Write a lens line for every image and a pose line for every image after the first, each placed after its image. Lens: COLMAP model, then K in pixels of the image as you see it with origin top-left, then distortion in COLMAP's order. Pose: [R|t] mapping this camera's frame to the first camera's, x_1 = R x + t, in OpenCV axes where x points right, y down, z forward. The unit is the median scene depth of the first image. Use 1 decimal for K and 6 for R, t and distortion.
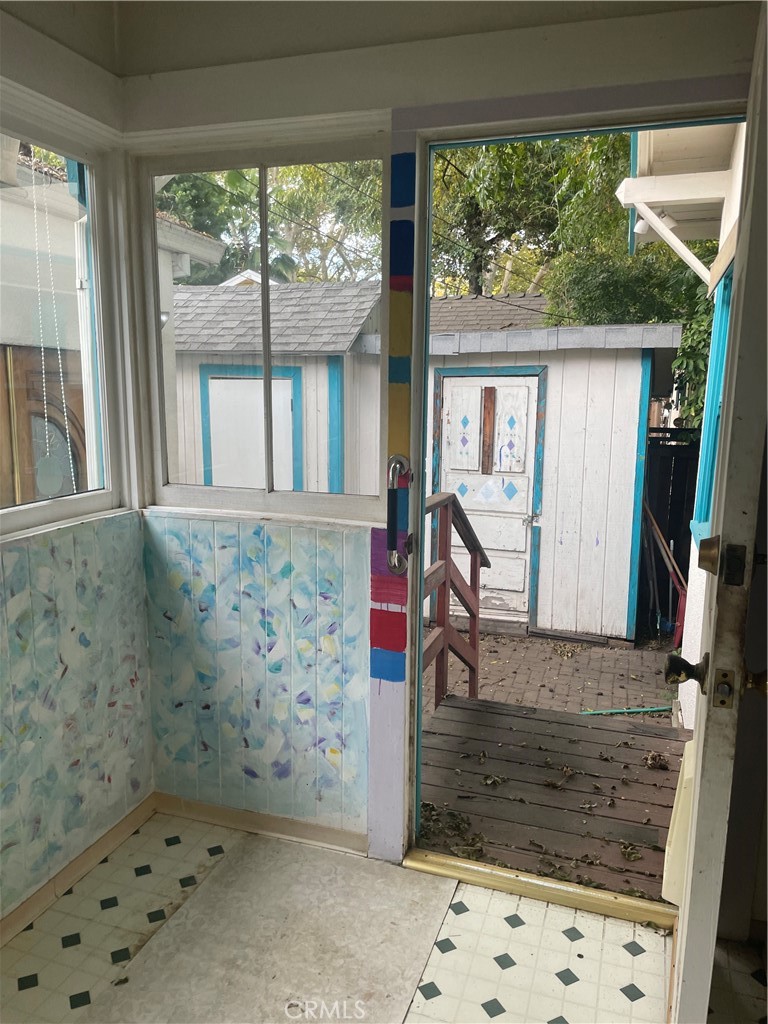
lens RADIAL K [[766.3, 0, 370.5], [0, 766.3, 515.1], [0, 0, 1]] dist [0.079014, -0.111679]
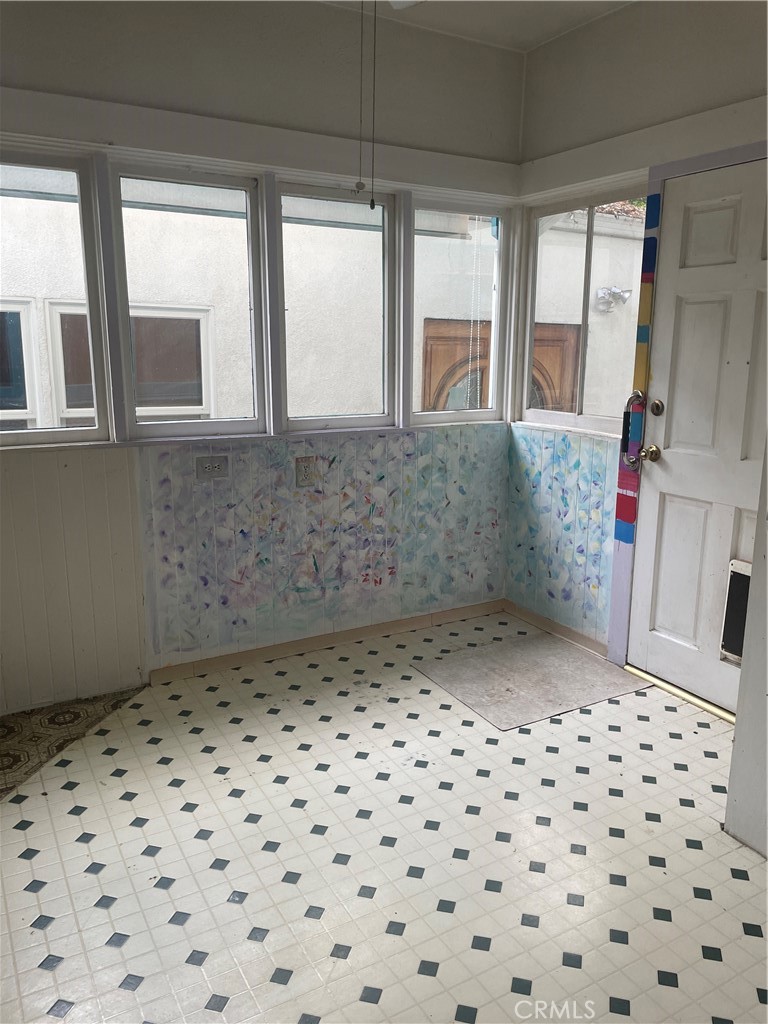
lens RADIAL K [[762.2, 0, 381.5], [0, 762.2, 495.7], [0, 0, 1]] dist [0.068835, -0.087955]
pose [[0.747889, 0.125481, -0.651856, 0.609330], [-0.112131, 0.991741, 0.062258, 0.081154], [0.654284, 0.026531, 0.755783, -0.430182]]
